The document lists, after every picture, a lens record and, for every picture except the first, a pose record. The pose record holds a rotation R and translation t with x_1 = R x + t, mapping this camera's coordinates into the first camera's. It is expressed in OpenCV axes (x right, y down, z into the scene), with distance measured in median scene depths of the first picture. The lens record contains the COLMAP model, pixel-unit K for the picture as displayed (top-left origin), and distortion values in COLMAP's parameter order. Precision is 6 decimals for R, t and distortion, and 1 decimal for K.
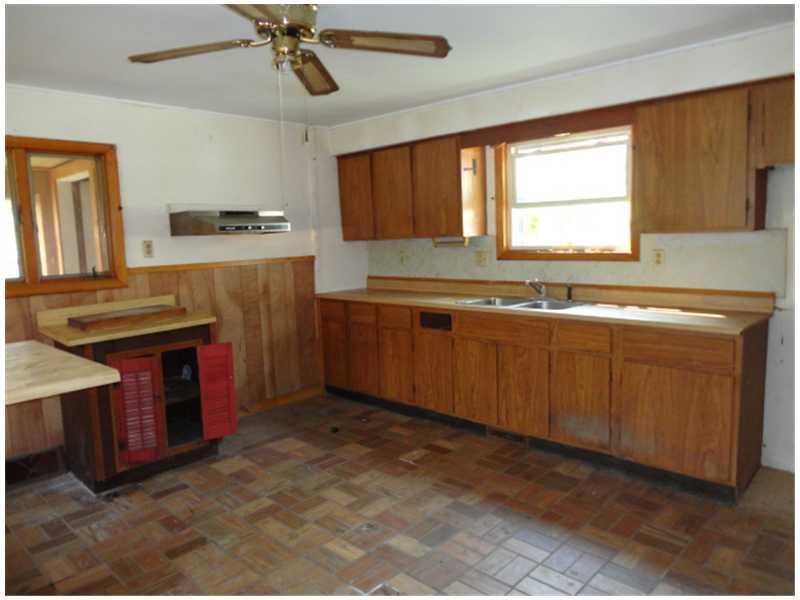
lens RADIAL K [[556.6, 0, 400.0], [0, 556.6, 300.0], [0, 0, 1]] dist [-0.006143, 0.000099]
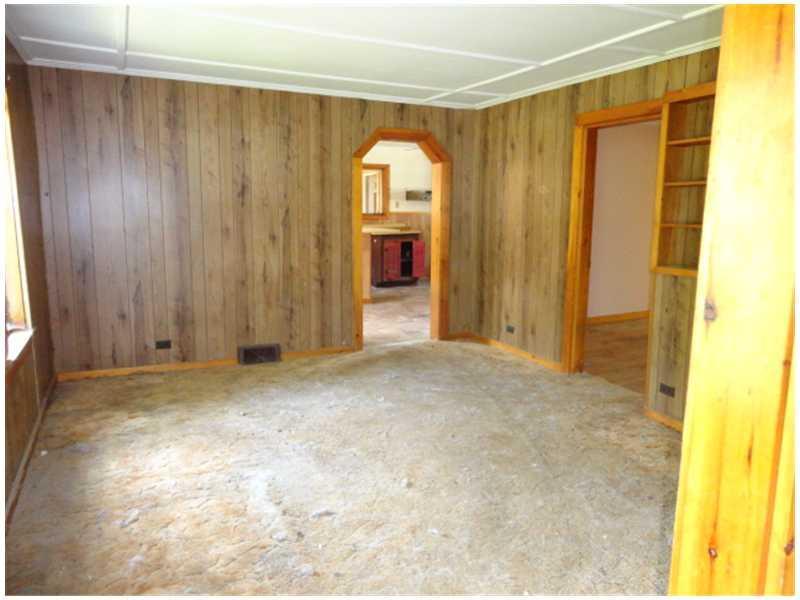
lens RADIAL K [[556.6, 0, 400.0], [0, 556.6, 300.0], [0, 0, 1]] dist [-0.006143, 0.000099]
pose [[0.938939, 0.090040, -0.332093, 0.498441], [-0.078580, 0.995761, 0.047808, 0.244148], [0.334990, -0.018793, 0.942034, -1.573364]]
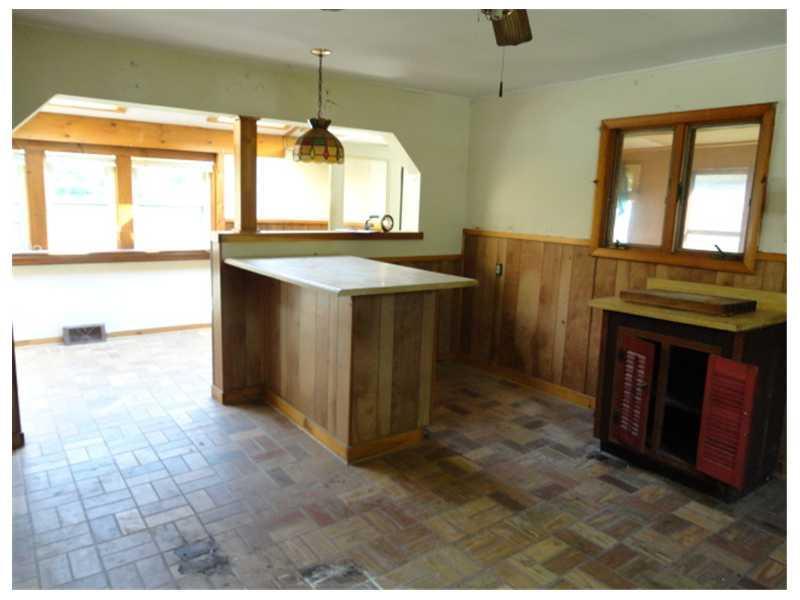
lens RADIAL K [[556.6, 0, 400.0], [0, 556.6, 300.0], [0, 0, 1]] dist [-0.006143, 0.000099]
pose [[-0.158117, 0.191805, -0.968612, 0.464821], [-0.148278, 0.965217, 0.215338, -0.097177], [0.976224, 0.177672, -0.124177, 0.657641]]
